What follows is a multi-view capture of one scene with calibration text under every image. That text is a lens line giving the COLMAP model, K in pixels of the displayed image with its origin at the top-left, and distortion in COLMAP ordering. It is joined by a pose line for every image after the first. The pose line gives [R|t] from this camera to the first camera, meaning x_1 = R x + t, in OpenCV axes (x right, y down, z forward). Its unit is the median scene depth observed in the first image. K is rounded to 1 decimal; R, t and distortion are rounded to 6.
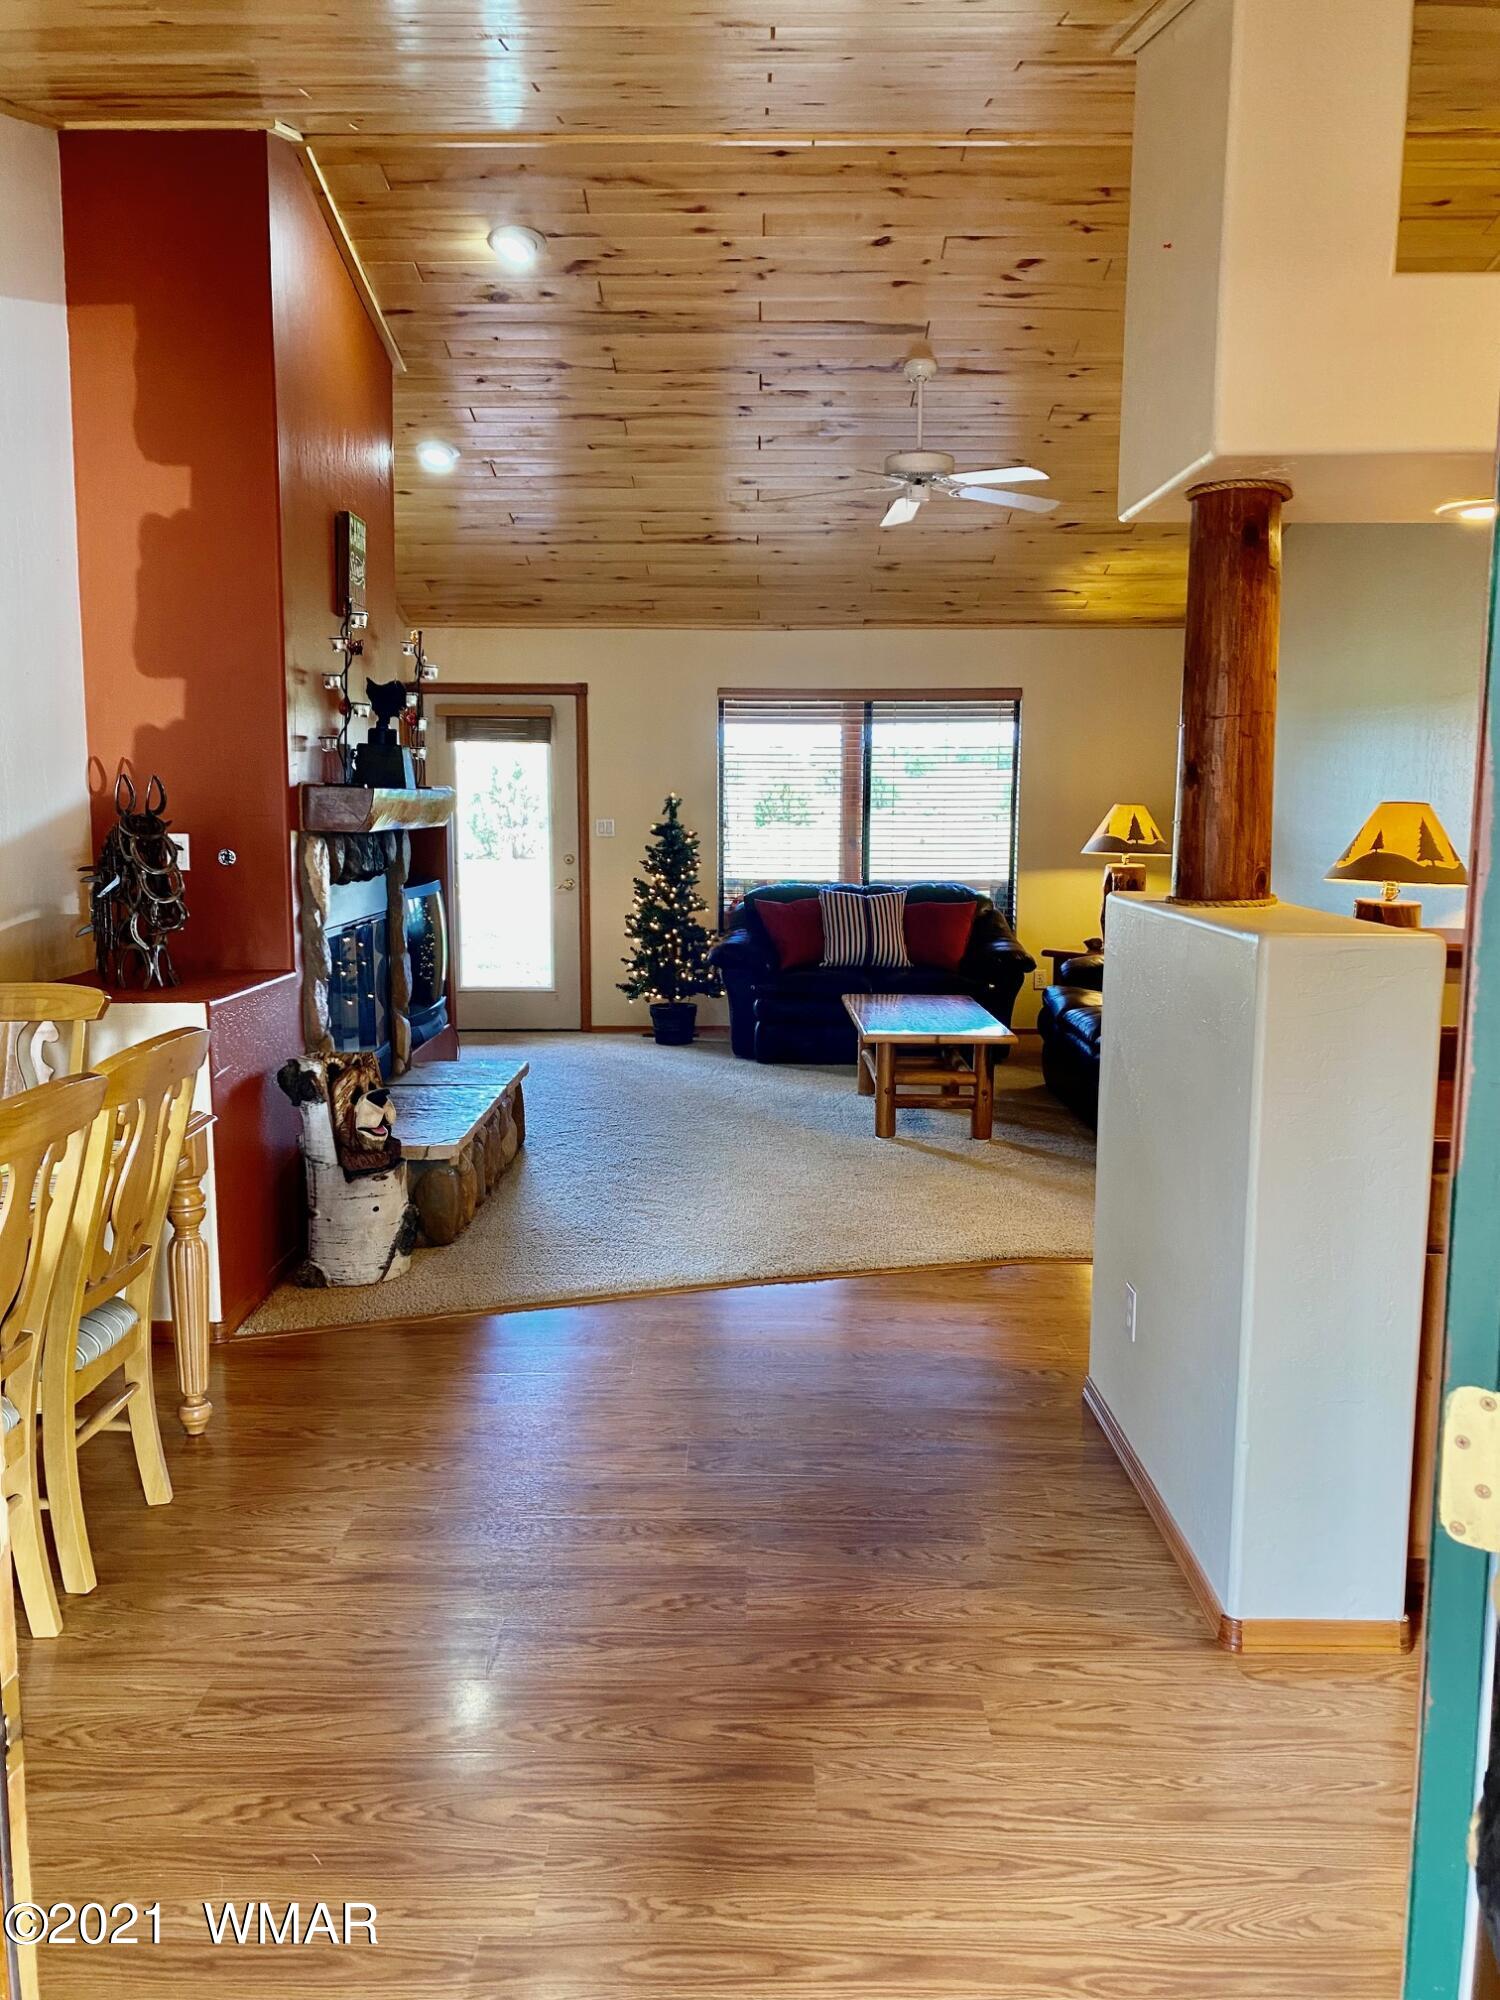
lens RADIAL K [[1507.2, 0, 750.0], [0, 1507.2, 1000.0], [0, 0, 1]] dist [0.046357, -0.055661]
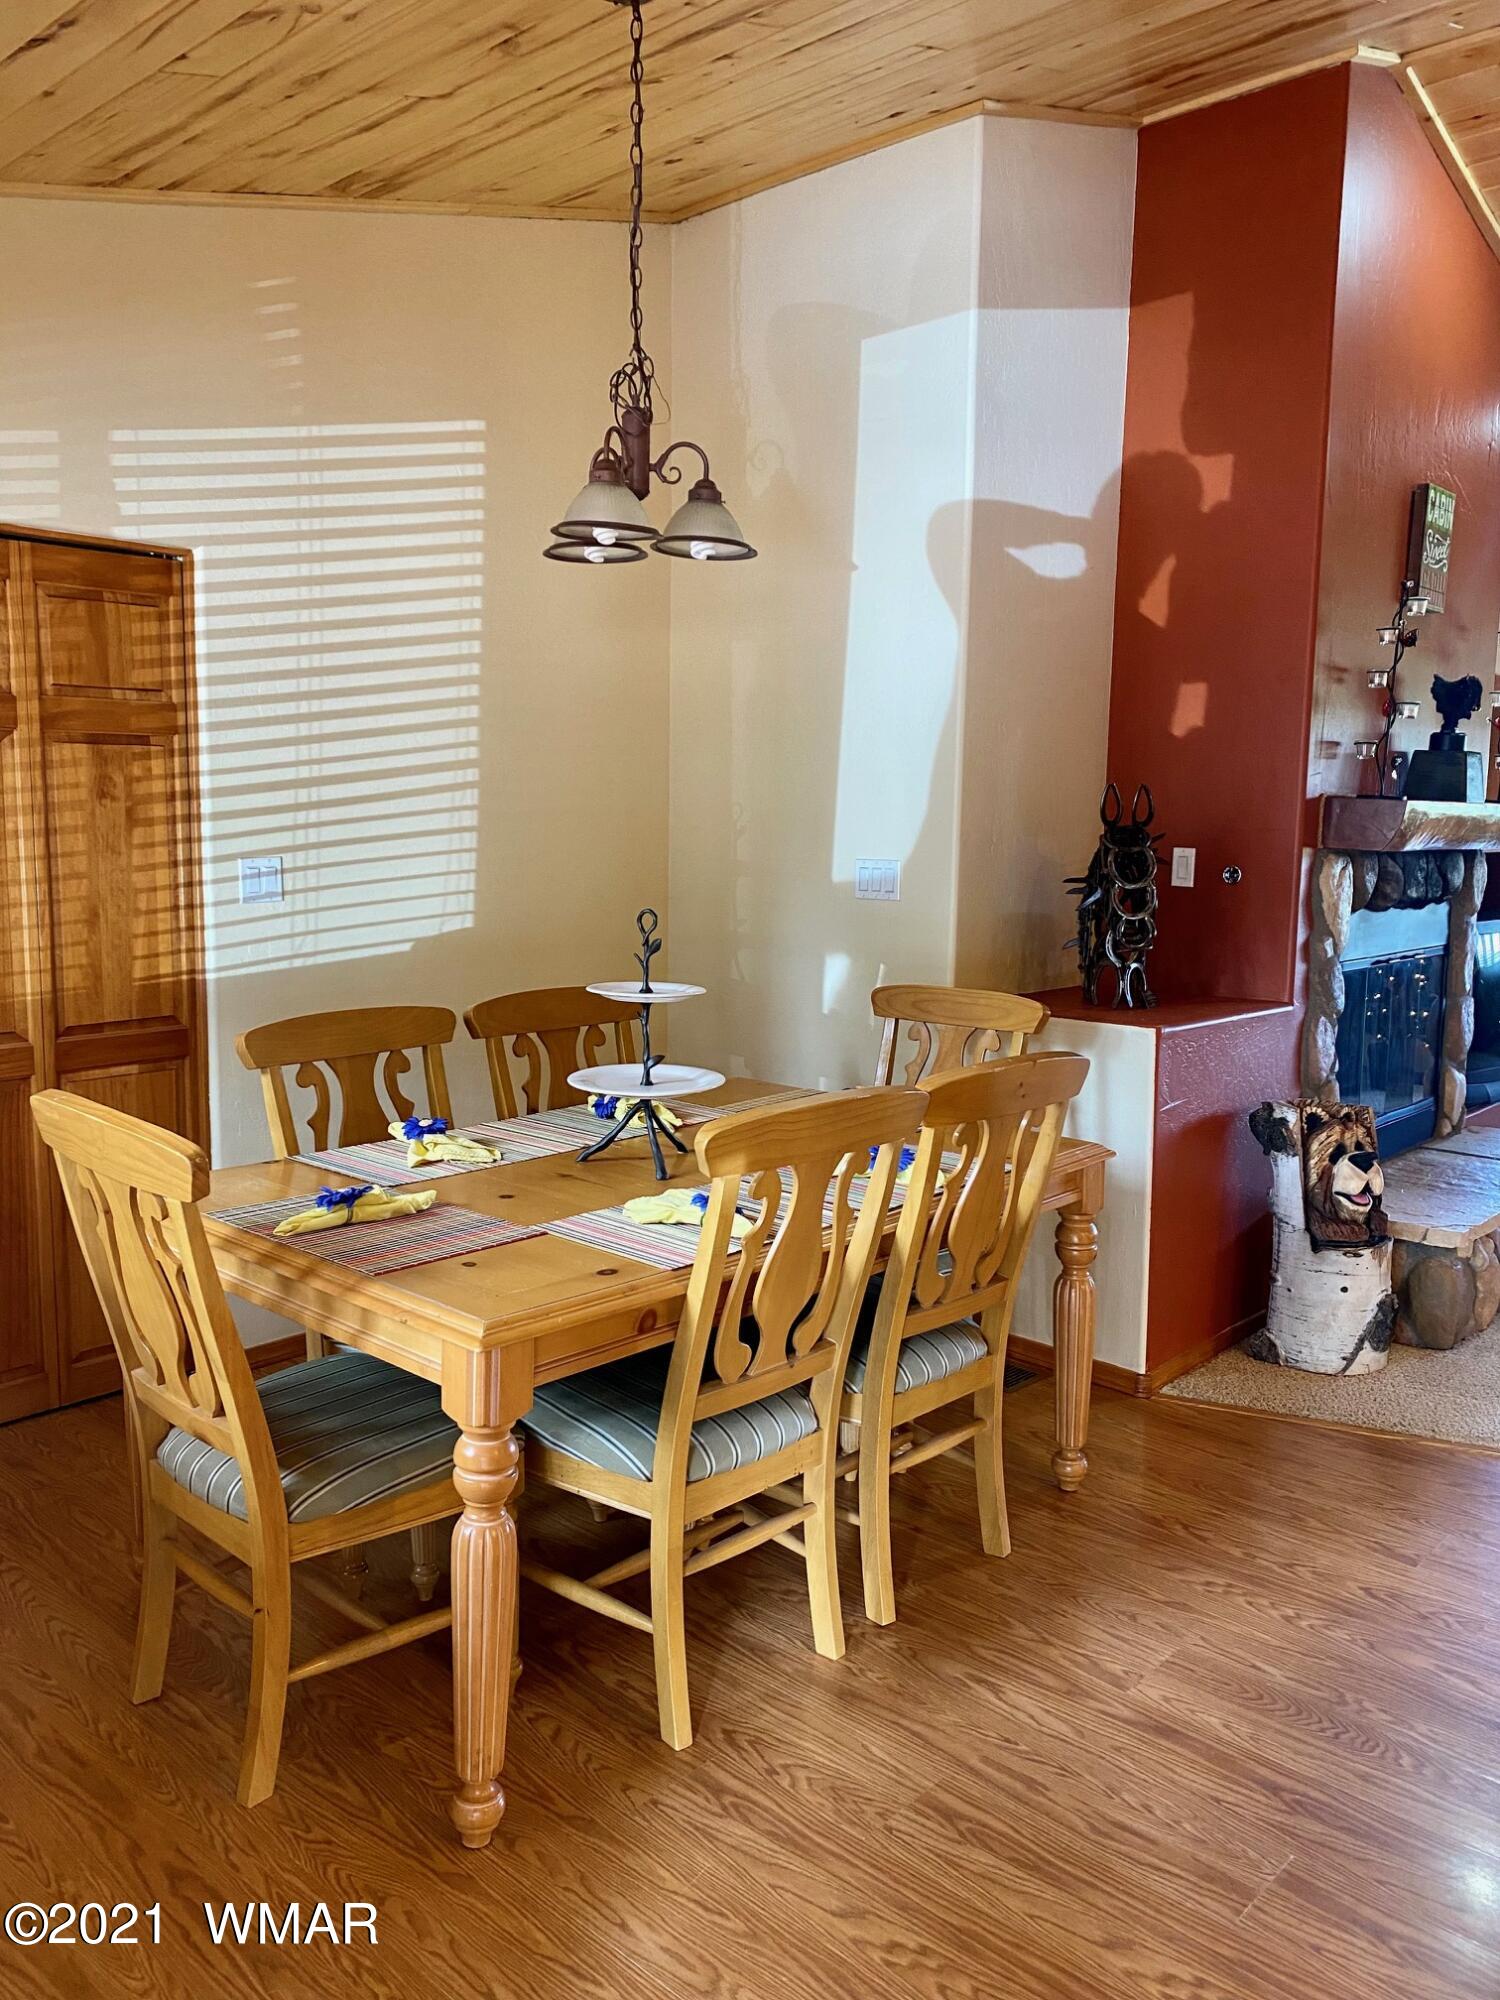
lens RADIAL K [[1528.0, 0, 750.0], [0, 1528.0, 1000.0], [0, 0, 1]] dist [0.009232, -0.001787]
pose [[0.741052, 0.091643, -0.665164, 0.064753], [-0.103265, 0.994411, 0.021959, -0.008981], [0.663459, 0.052415, 0.746374, 0.120113]]
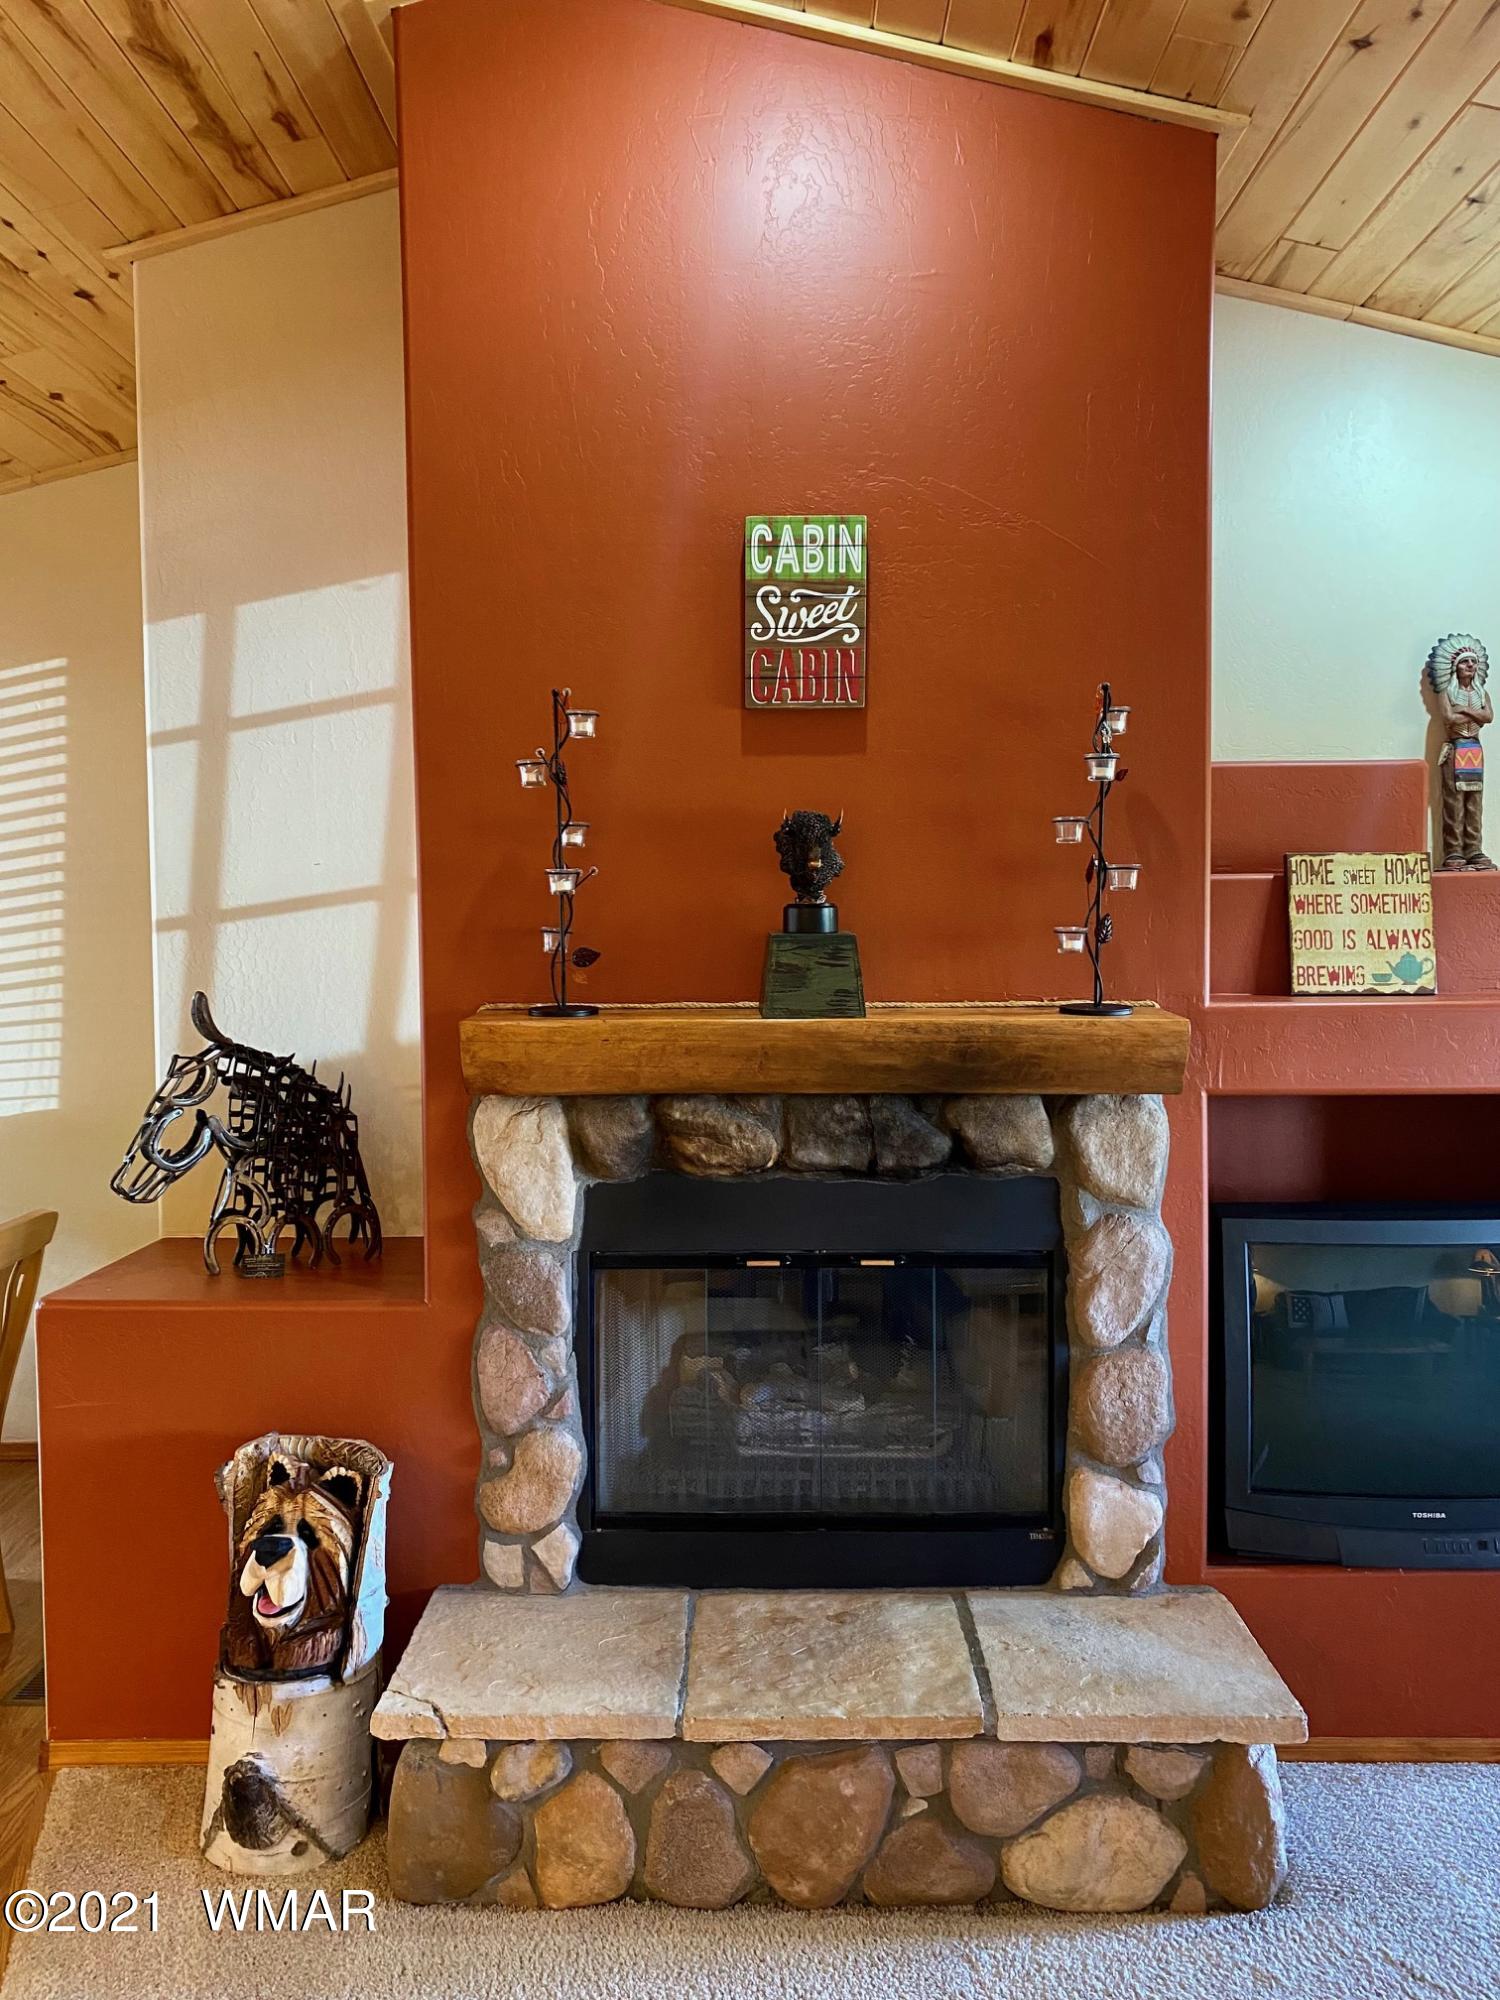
lens RADIAL K [[1521.4, 0, 753.6], [0, 1521.4, 988.0], [0, 0, 1]] dist [0.035730, -0.051092]
pose [[0.003261, 0.042988, -0.999070, 0.340125], [-0.127167, 0.990982, 0.042225, -0.201943], [0.991876, 0.126911, 0.008699, 1.166073]]
